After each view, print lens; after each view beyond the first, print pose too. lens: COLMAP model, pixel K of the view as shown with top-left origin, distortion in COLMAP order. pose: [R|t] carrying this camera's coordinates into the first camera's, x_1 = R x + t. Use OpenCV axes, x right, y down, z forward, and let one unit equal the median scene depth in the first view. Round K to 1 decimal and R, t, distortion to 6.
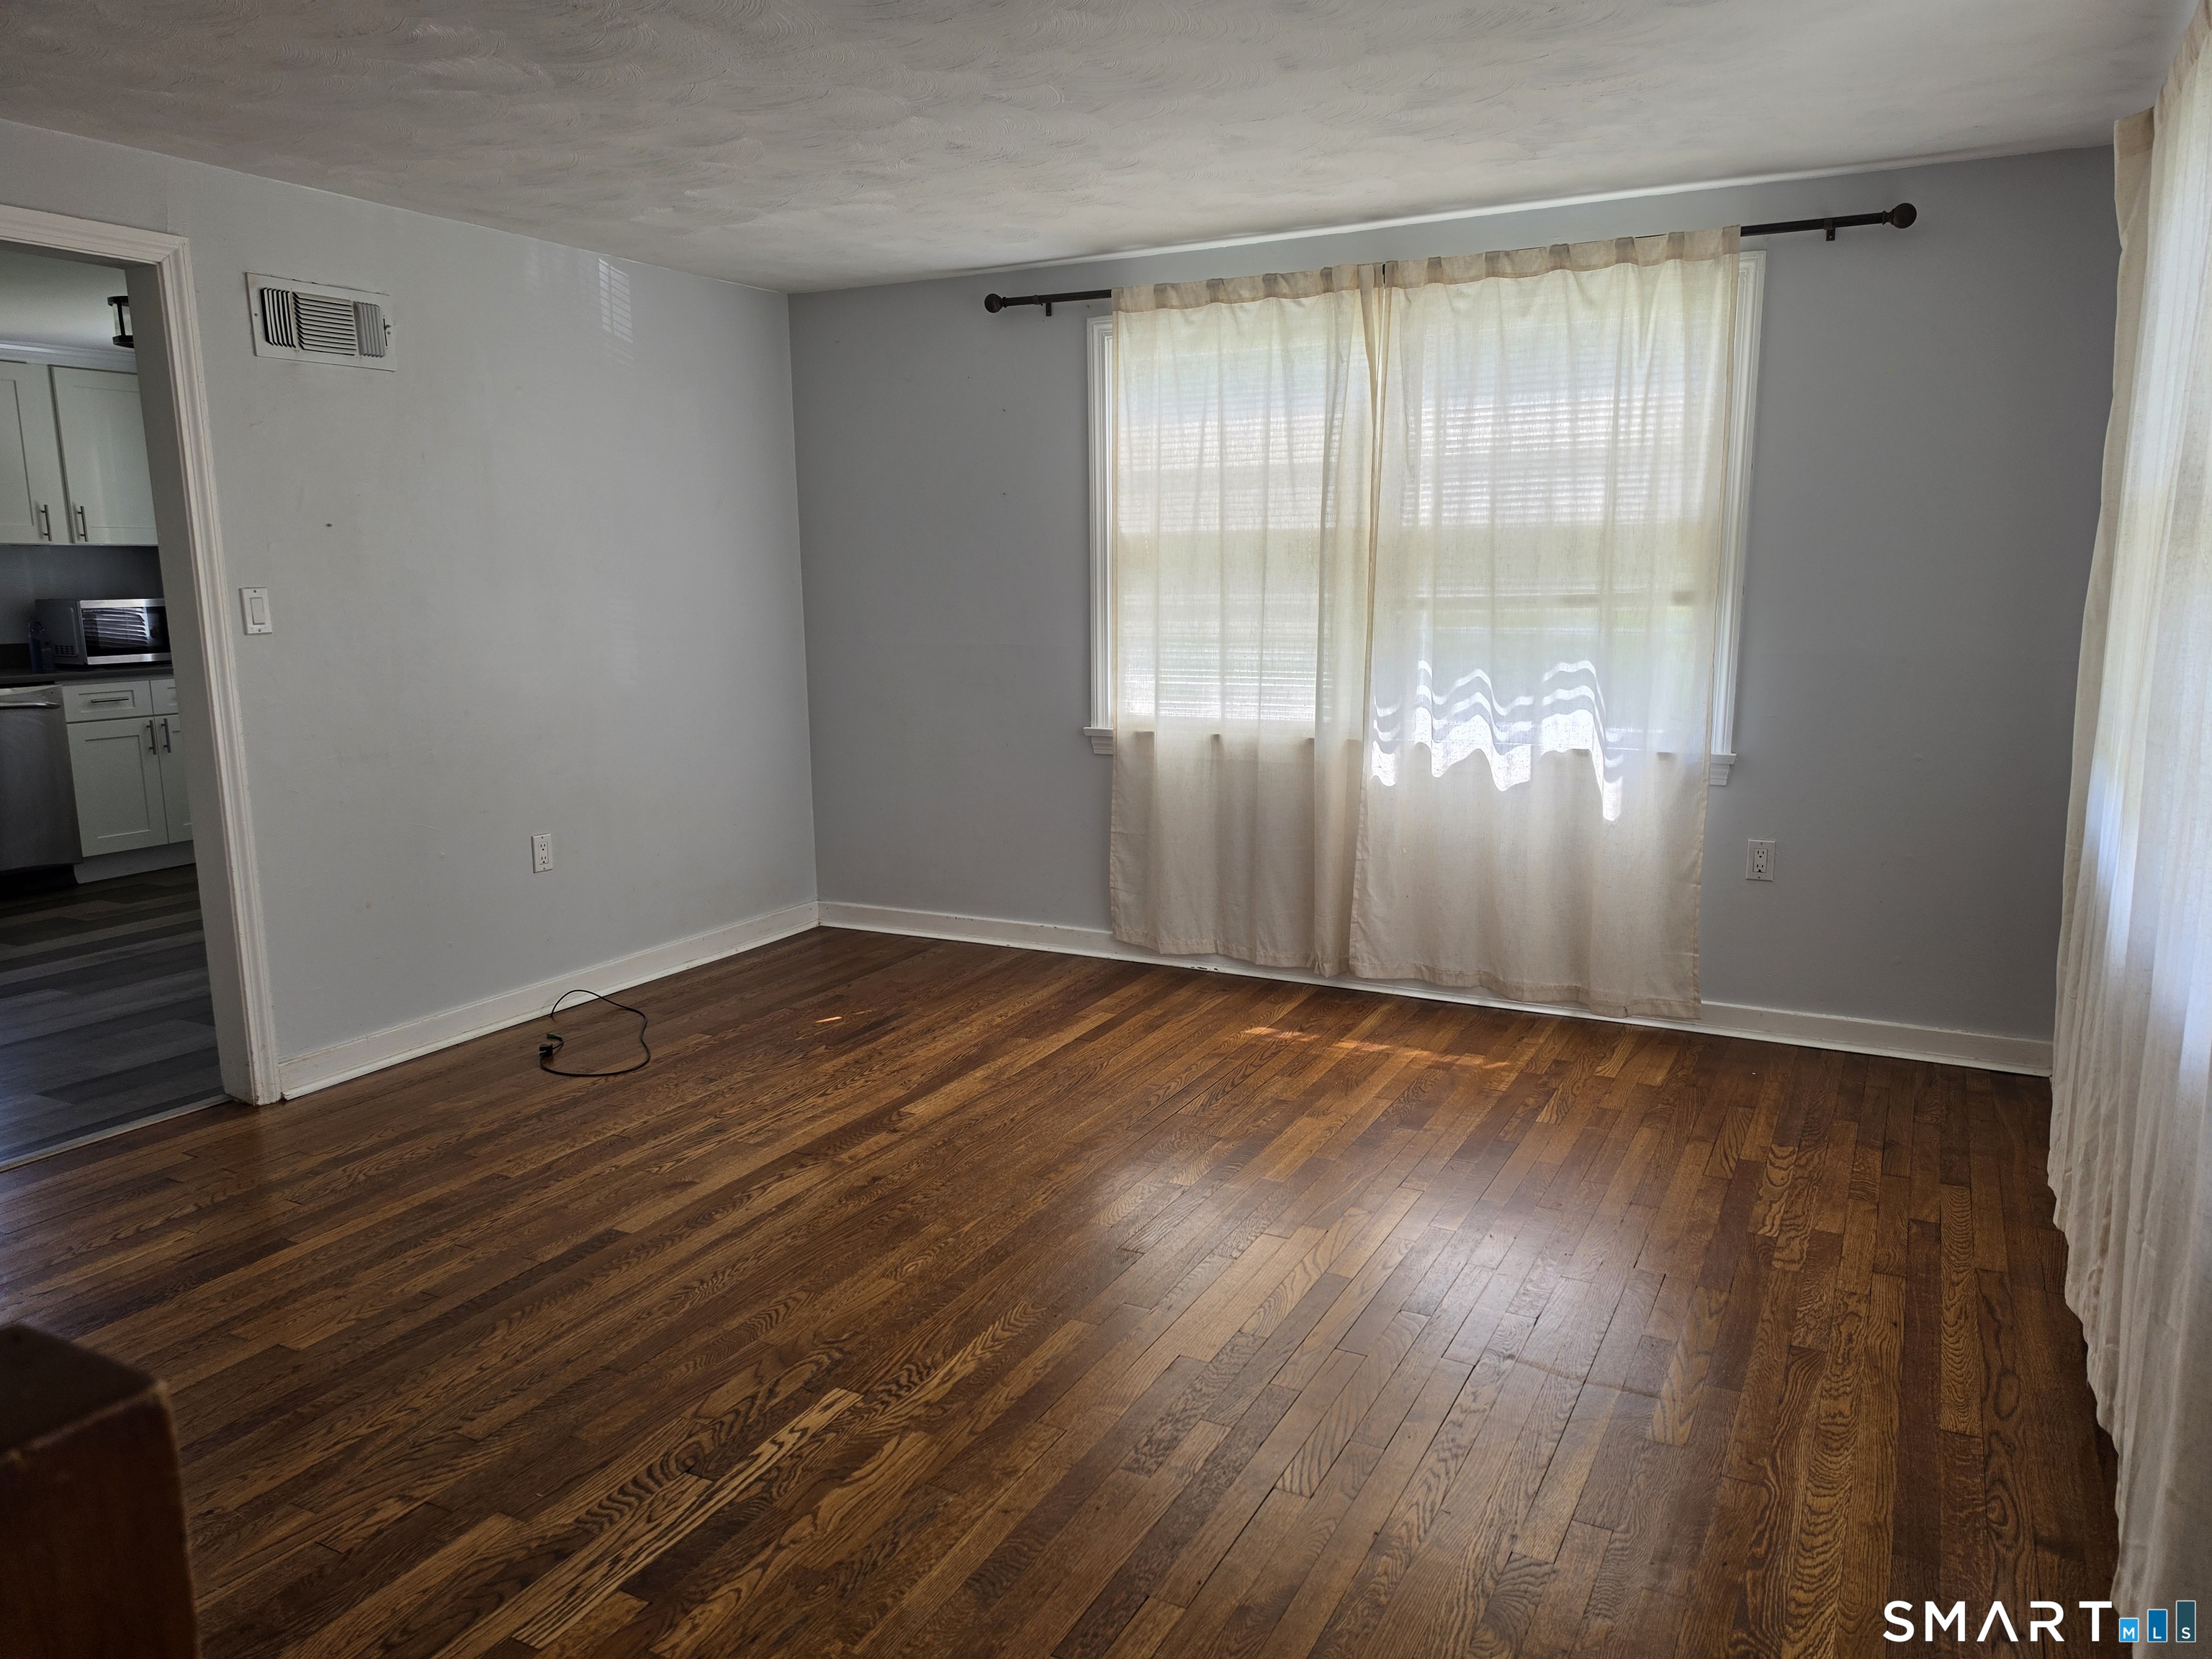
lens RADIAL K [[1495.6, 0, 1105.7], [0, 1495.6, 869.2], [0, 0, 1]] dist [0.080698, -0.100376]
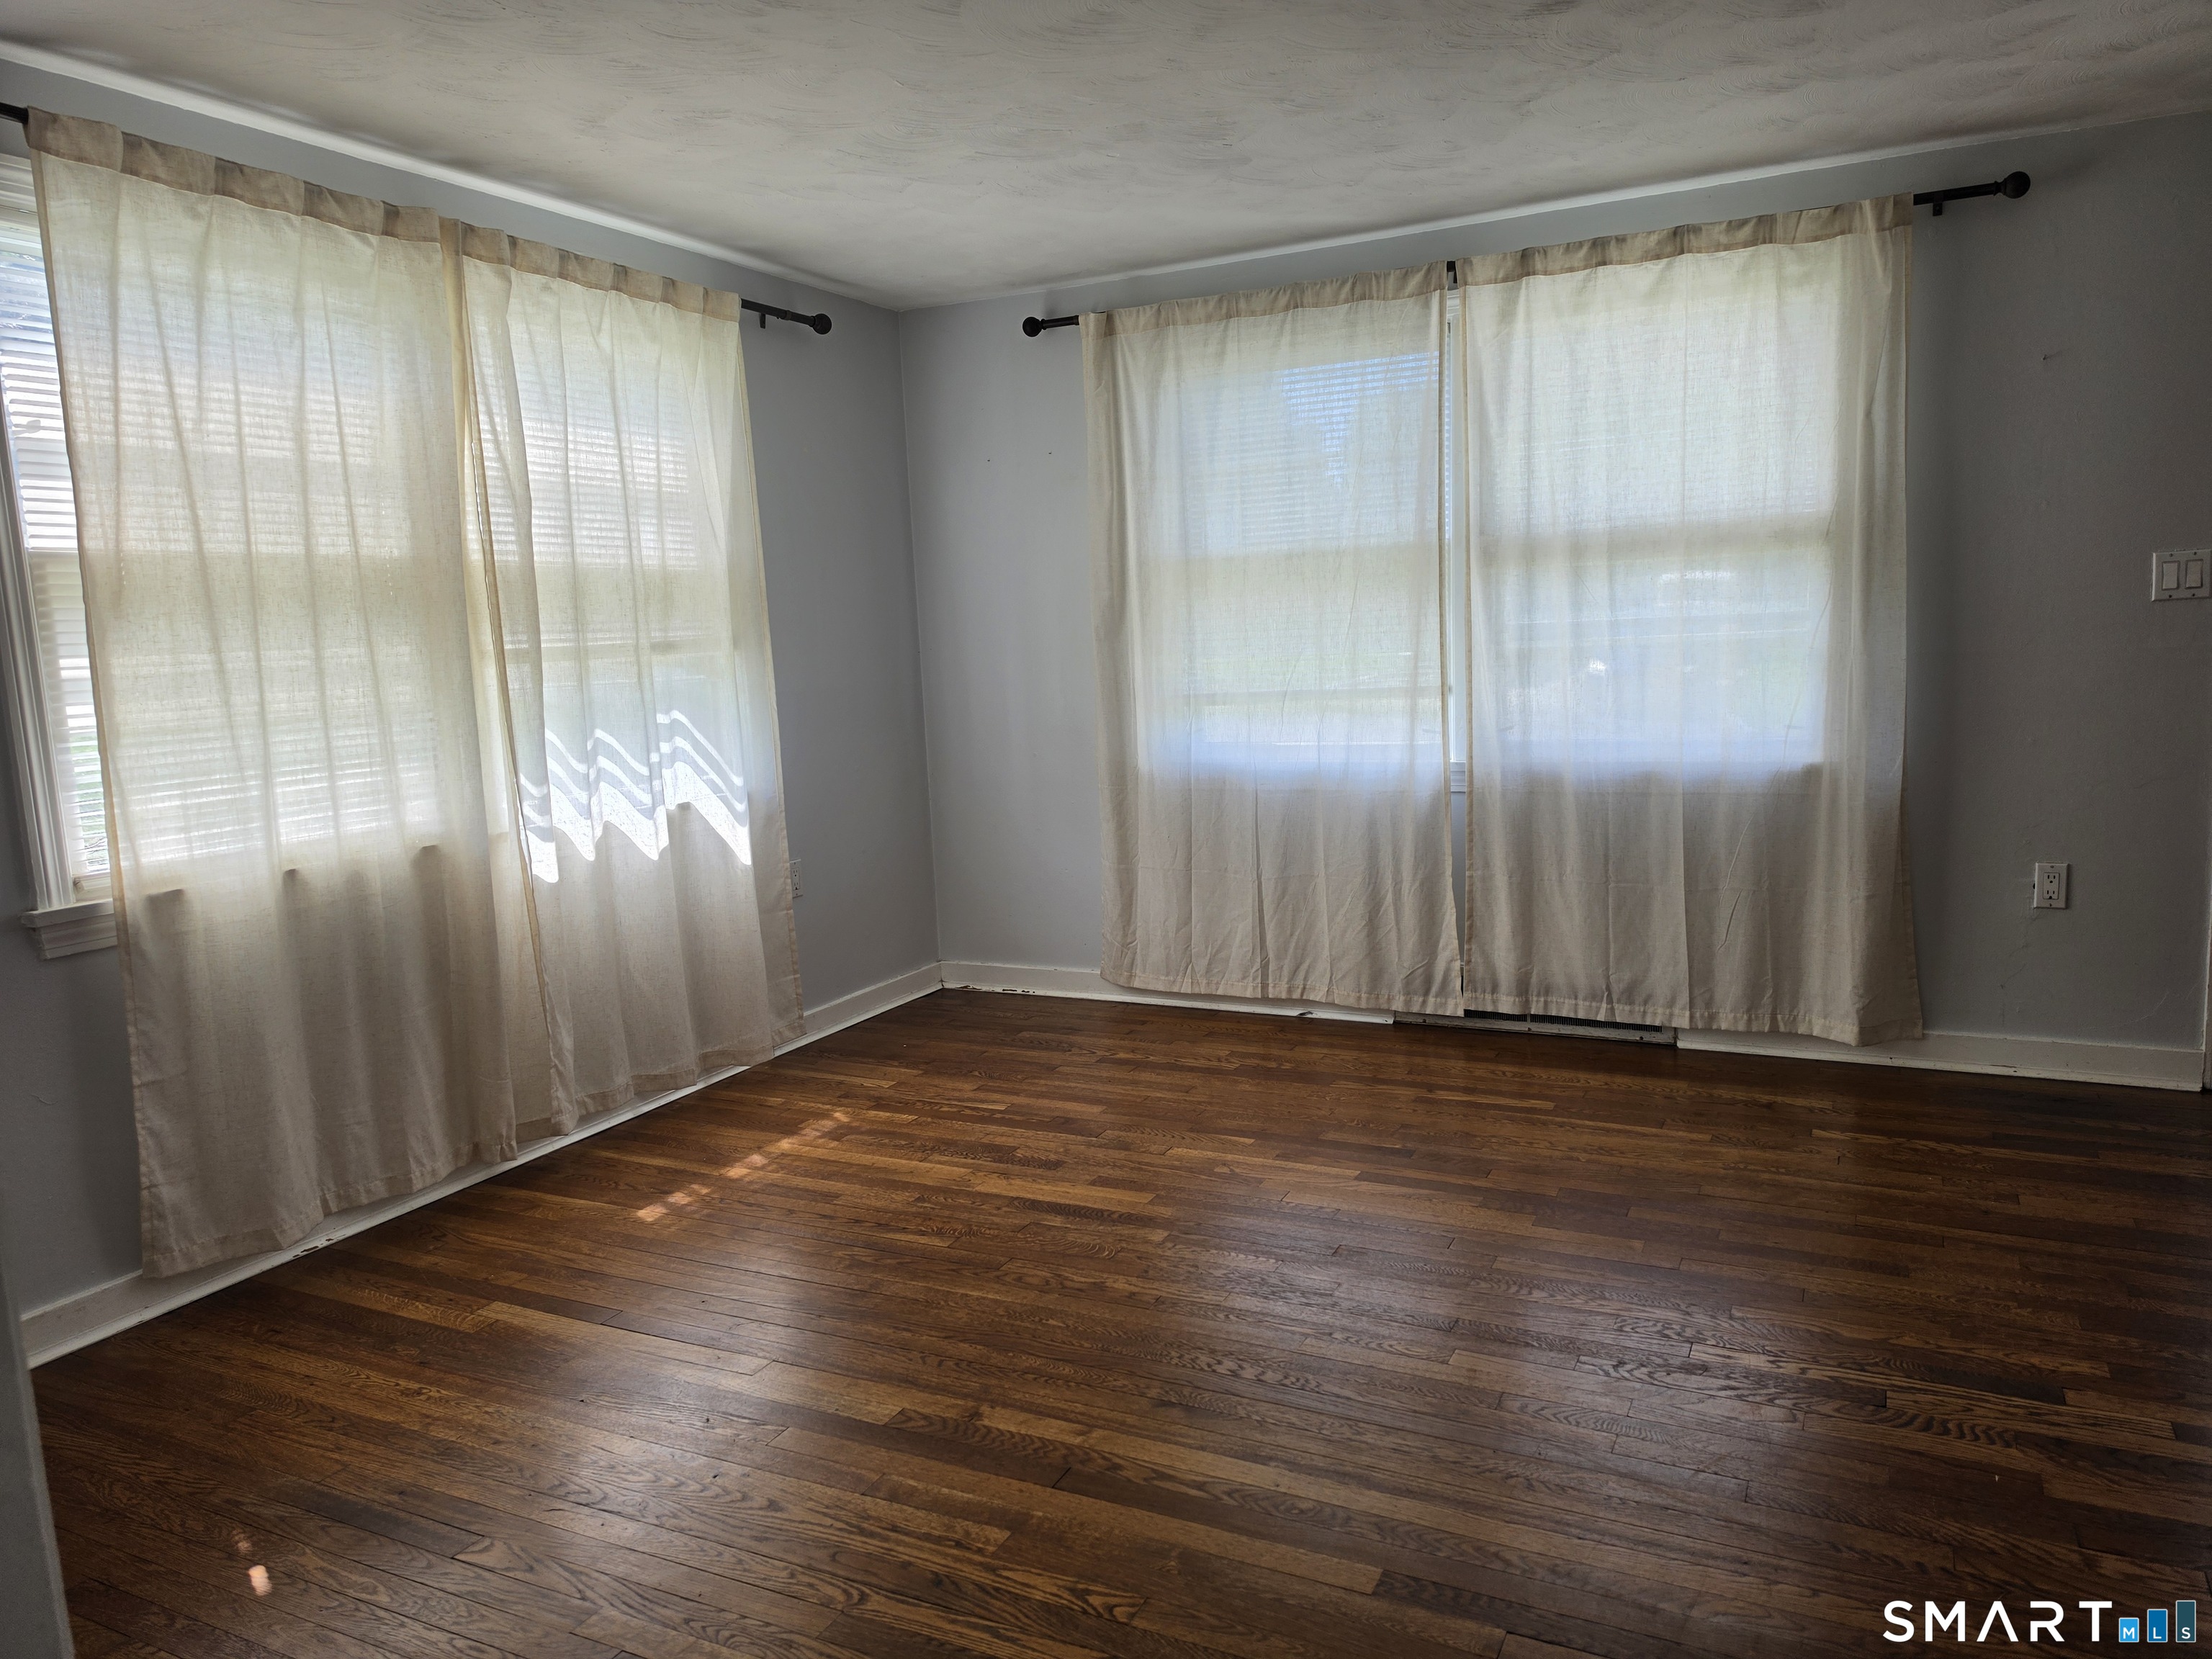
lens RADIAL K [[1549.3, 0, 1115.4], [0, 1549.3, 837.8], [0, 0, 1]] dist [0.123799, -0.146747]
pose [[-0.023499, -0.127197, 0.991599, -0.664197], [0.235984, 0.963138, 0.129139, -0.120370], [-0.971473, 0.237037, 0.007384, 0.733134]]
